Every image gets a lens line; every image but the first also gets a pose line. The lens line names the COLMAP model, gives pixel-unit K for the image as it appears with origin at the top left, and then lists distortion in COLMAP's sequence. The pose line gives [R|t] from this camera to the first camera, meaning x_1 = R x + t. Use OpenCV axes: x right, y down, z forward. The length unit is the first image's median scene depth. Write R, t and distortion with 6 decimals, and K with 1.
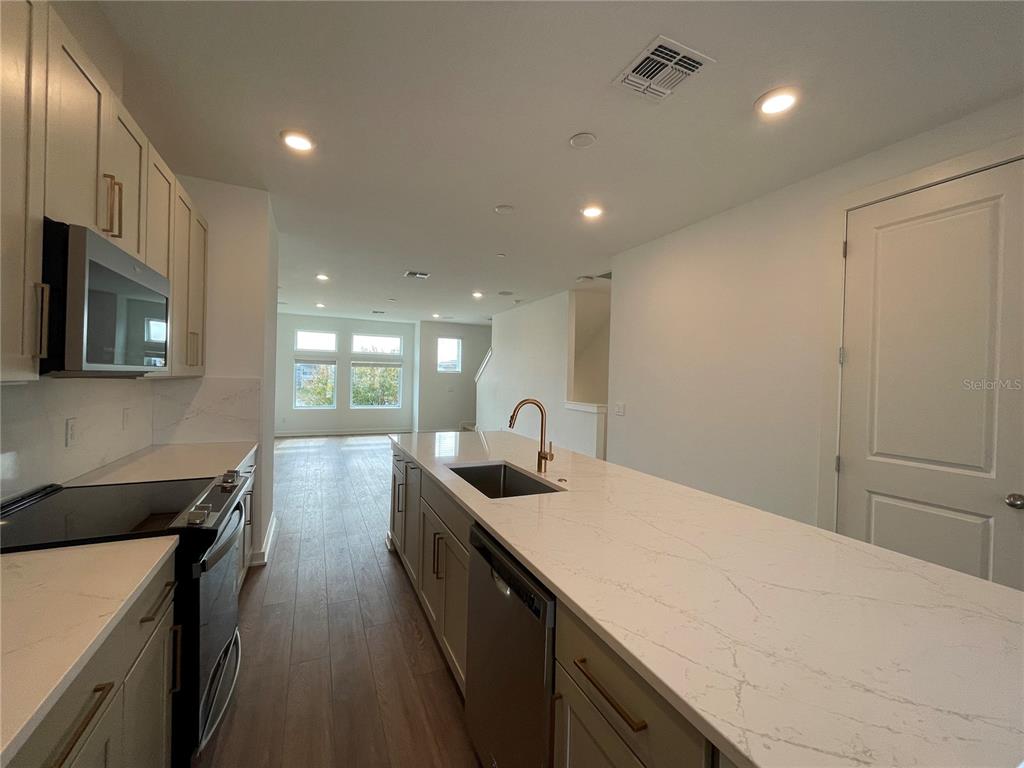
lens RADIAL K [[416.3, 0, 513.5], [0, 416.3, 382.8], [0, 0, 1]] dist [0.000045, -0.000050]
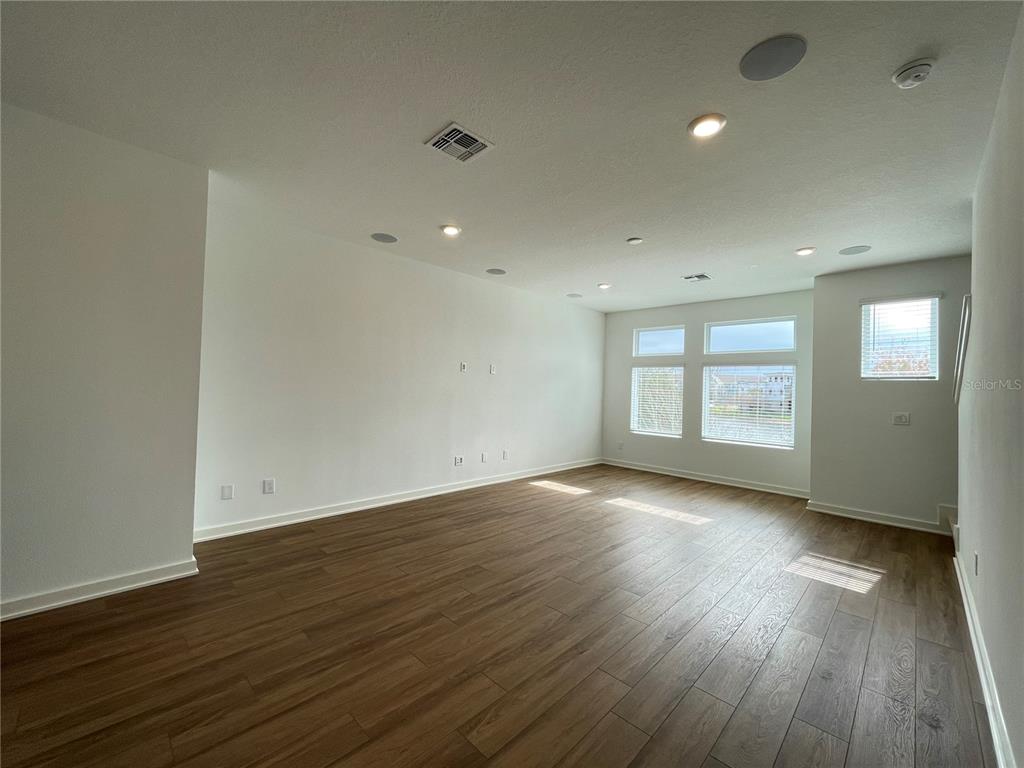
lens RADIAL K [[416.3, 0, 515.2], [0, 416.3, 384.6], [0, 0, 1]] dist [0.000045, -0.000050]
pose [[0.341387, -0.018946, -0.939732, 0.118634], [-0.031240, 0.999016, -0.031490, 0.005983], [0.939404, 0.040107, 0.340459, 0.509312]]
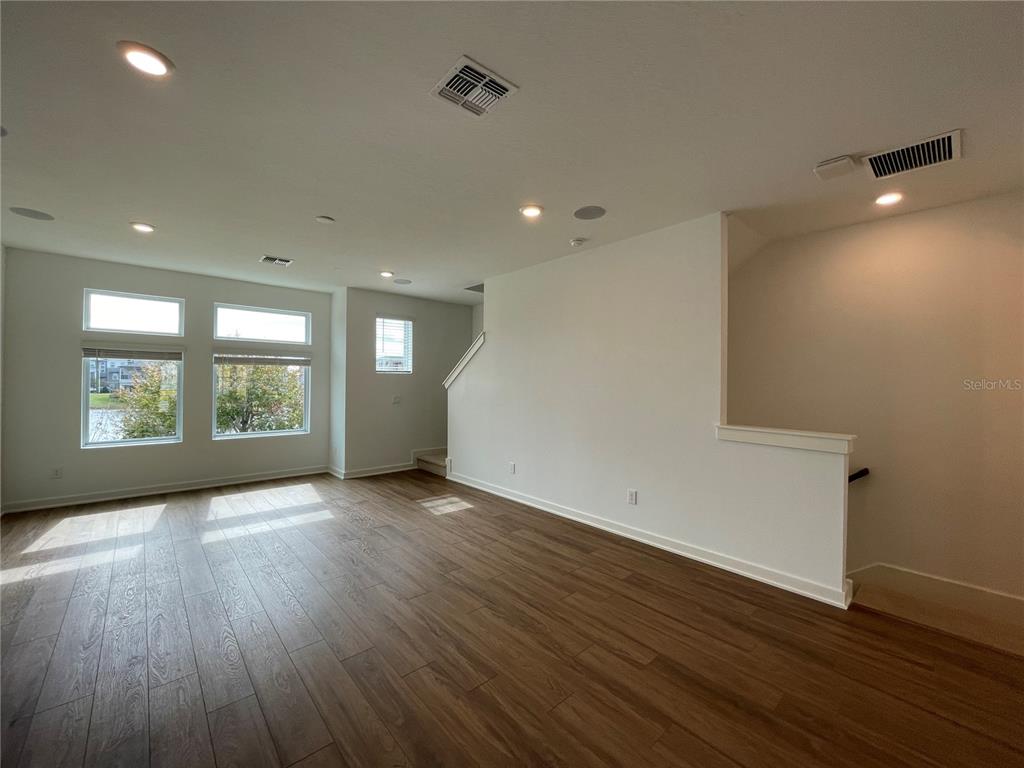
lens RADIAL K [[416.3, 0, 512.4], [0, 416.3, 381.1], [0, 0, 1]] dist [0.000045, -0.000050]
pose [[0.959697, -0.012679, 0.280751, -0.166711], [0.014441, 0.999887, -0.004211, -0.008145], [-0.280666, 0.008095, 0.959772, 0.363832]]
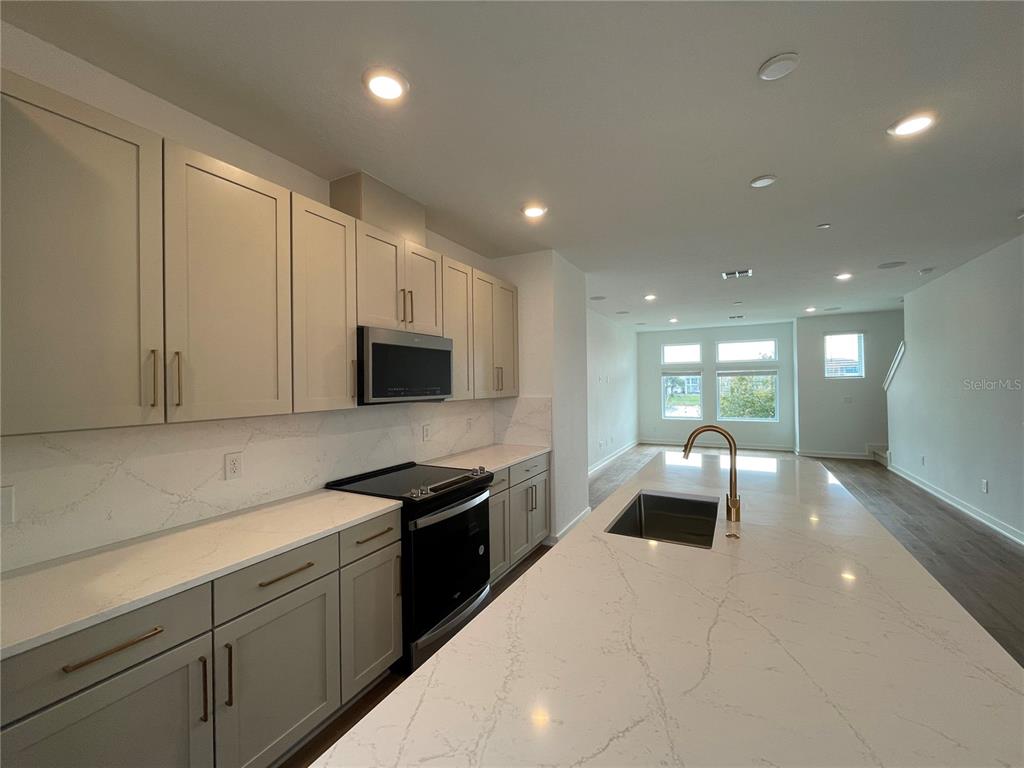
lens RADIAL K [[416.3, 0, 514.4], [0, 416.3, 385.5], [0, 0, 1]] dist [0.000045, -0.000050]
pose [[0.591861, -0.029408, -0.805504, 0.109811], [0.019634, 0.999564, -0.022066, -0.006551], [0.805801, -0.002755, 0.592180, 0.051377]]
